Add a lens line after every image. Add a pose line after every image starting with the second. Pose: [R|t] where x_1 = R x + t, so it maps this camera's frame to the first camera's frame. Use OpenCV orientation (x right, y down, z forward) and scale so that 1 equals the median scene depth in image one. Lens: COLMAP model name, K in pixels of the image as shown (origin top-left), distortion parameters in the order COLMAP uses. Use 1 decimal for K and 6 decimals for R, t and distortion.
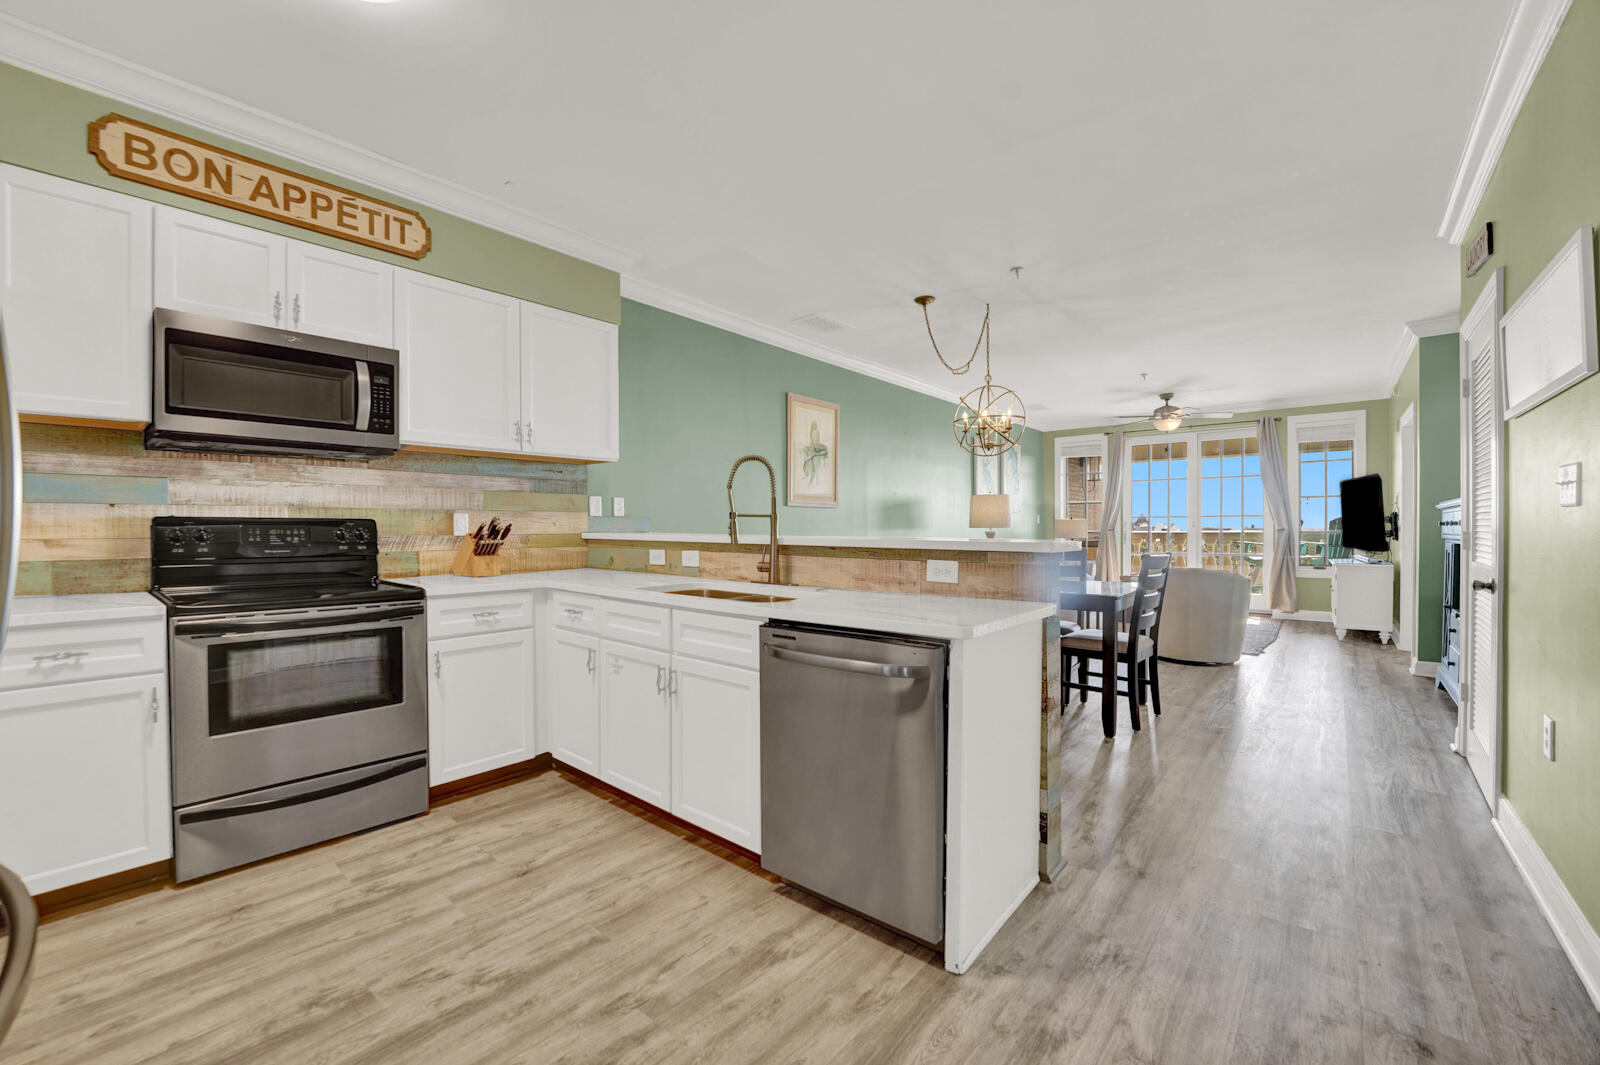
lens RADIAL K [[661.6, 0, 795.5], [0, 661.6, 530.1], [0, 0, 1]] dist [-0.005317, 0.000688]
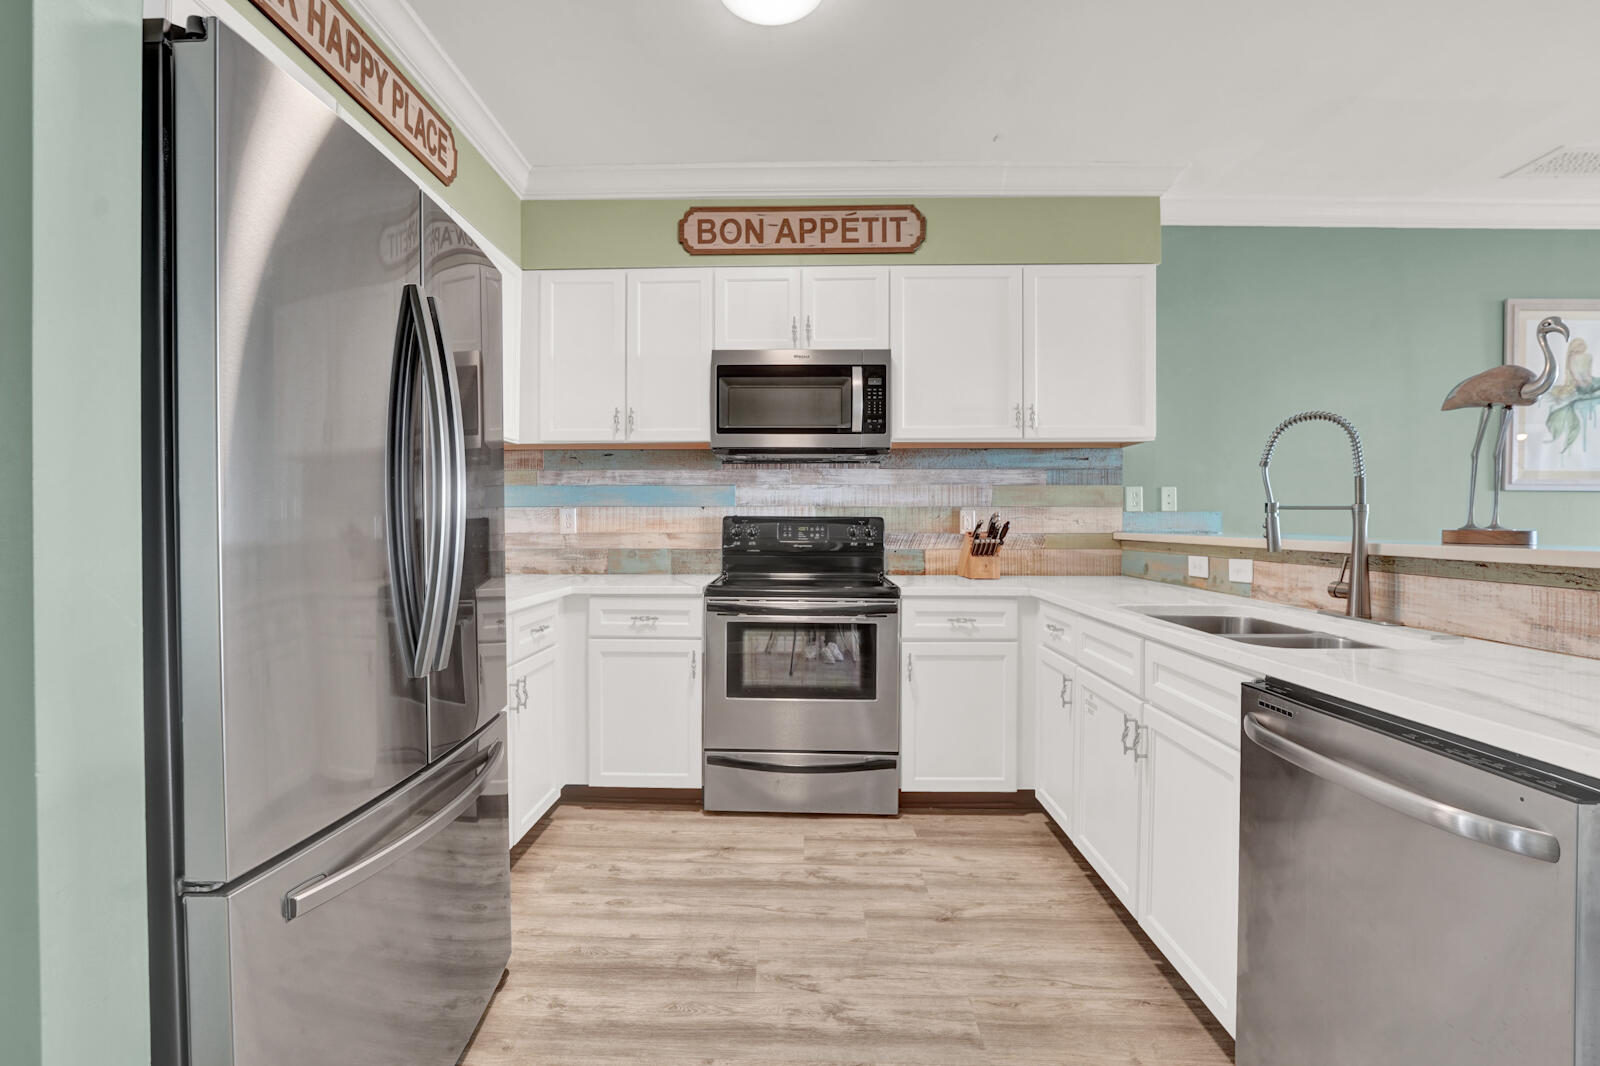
lens RADIAL K [[724.0, 0, 804.0], [0, 724.0, 531.3], [0, 0, 1]] dist [-0.009964, 0.000597]
pose [[0.634030, 0.008112, -0.773266, 0.183815], [-0.005799, 0.999967, 0.005736, -0.000170], [0.773287, 0.000847, 0.634056, 0.217500]]
